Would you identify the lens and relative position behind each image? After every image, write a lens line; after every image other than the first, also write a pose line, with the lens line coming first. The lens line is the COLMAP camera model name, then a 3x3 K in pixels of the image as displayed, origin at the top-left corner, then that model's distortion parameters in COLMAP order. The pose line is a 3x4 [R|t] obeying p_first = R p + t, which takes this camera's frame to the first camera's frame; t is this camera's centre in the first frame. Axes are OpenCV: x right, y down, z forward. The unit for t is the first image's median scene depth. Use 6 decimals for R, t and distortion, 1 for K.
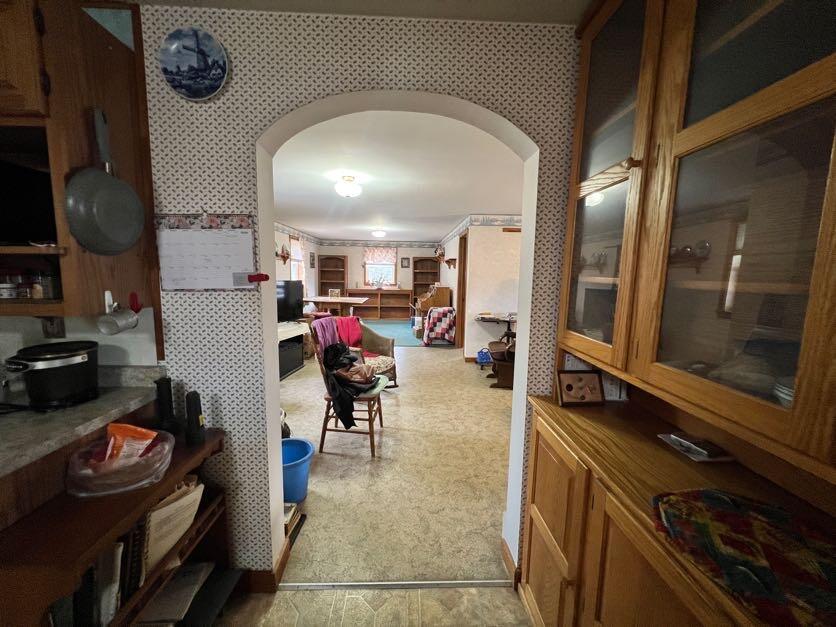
lens RADIAL K [[334.3, 0, 415.8], [0, 334.3, 311.9], [0, 0, 1]] dist [0.000280, -0.000369]
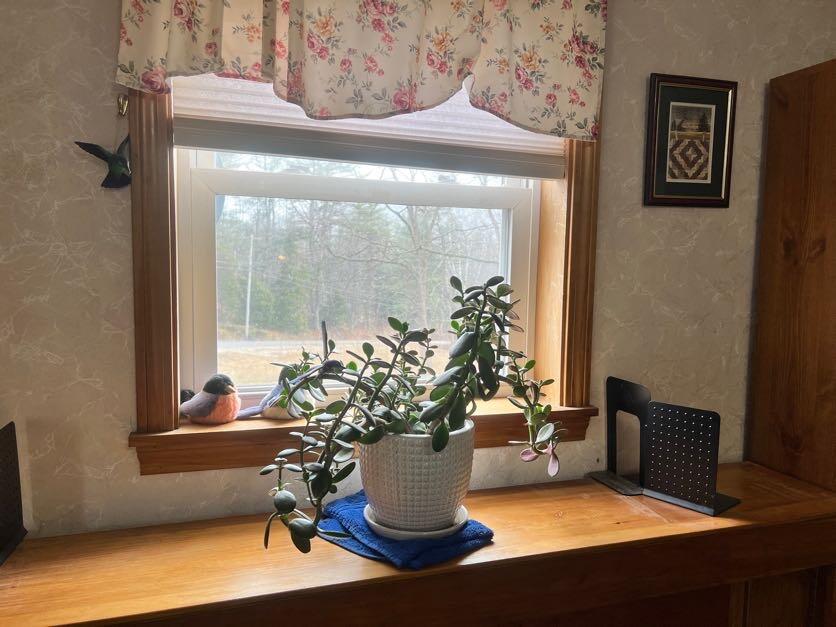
lens RADIAL K [[627.9, 0, 418.0], [0, 627.9, 313.5], [0, 0, 1]] dist [0.034777, 0.000341]
pose [[0.959539, -0.027109, 0.280269, -0.189034], [0.032112, 0.999396, -0.013272, -0.145681], [-0.279740, 0.021735, 0.959830, 1.196905]]
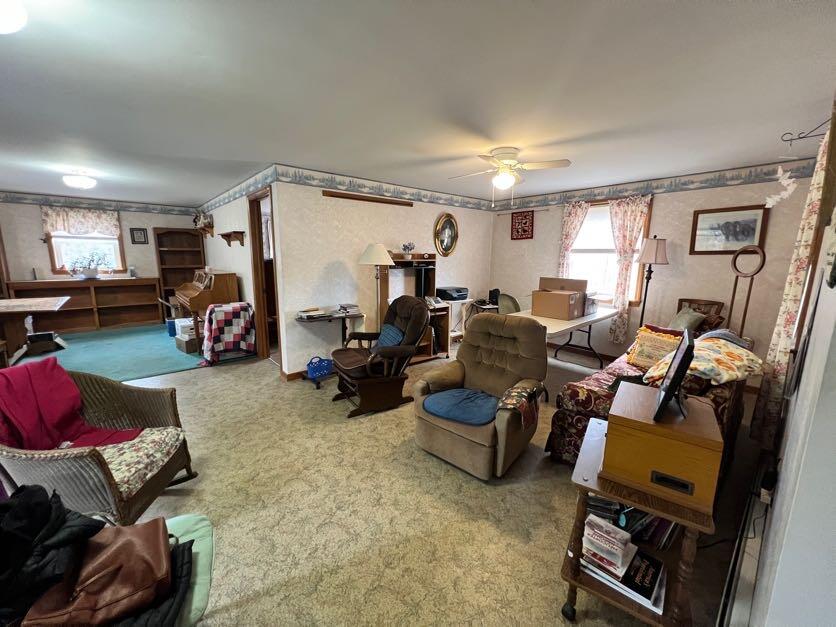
lens RADIAL K [[334.3, 0, 415.8], [0, 334.3, 311.9], [0, 0, 1]] dist [0.000280, -0.000369]
pose [[0.777219, -0.115378, 0.618561, -0.044266], [0.074342, 0.992998, 0.091810, -0.028486], [-0.624823, -0.025372, 0.780354, 0.212591]]
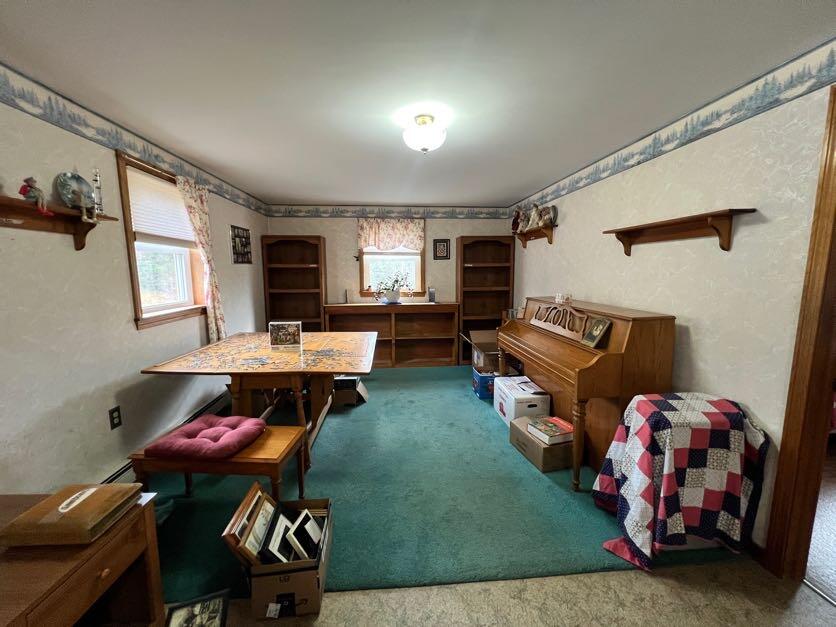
lens RADIAL K [[334.3, 0, 415.8], [0, 334.3, 311.9], [0, 0, 1]] dist [0.000280, -0.000369]
pose [[0.998754, -0.027769, 0.041455, -0.128537], [0.027202, 0.999529, 0.014200, -0.083395], [-0.041830, -0.013054, 0.999039, 0.680262]]
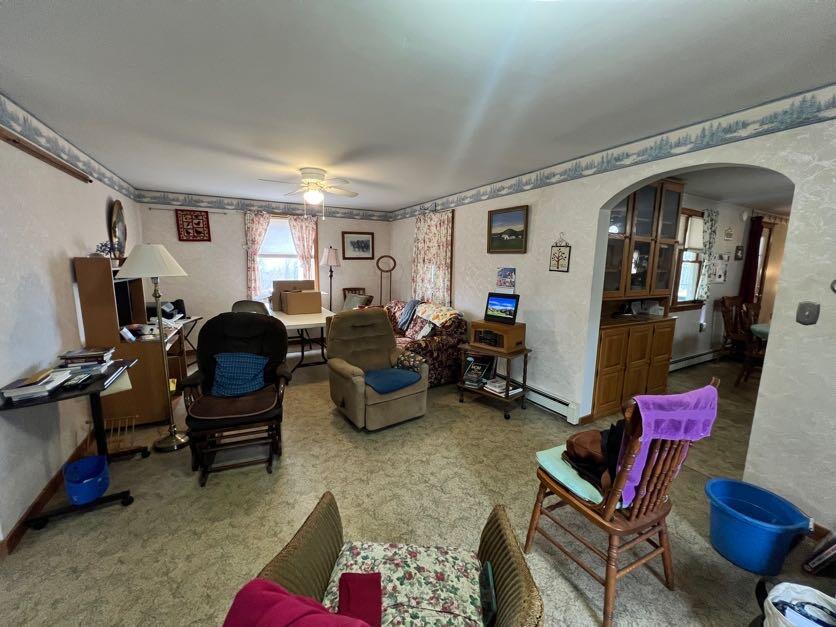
lens RADIAL K [[334.3, 0, 415.8], [0, 334.3, 311.9], [0, 0, 1]] dist [0.000280, -0.000369]
pose [[-0.452699, -0.158472, 0.877468, -0.187284], [0.078528, 0.973170, 0.216270, -0.075351], [-0.888199, 0.166811, -0.428109, 0.565506]]
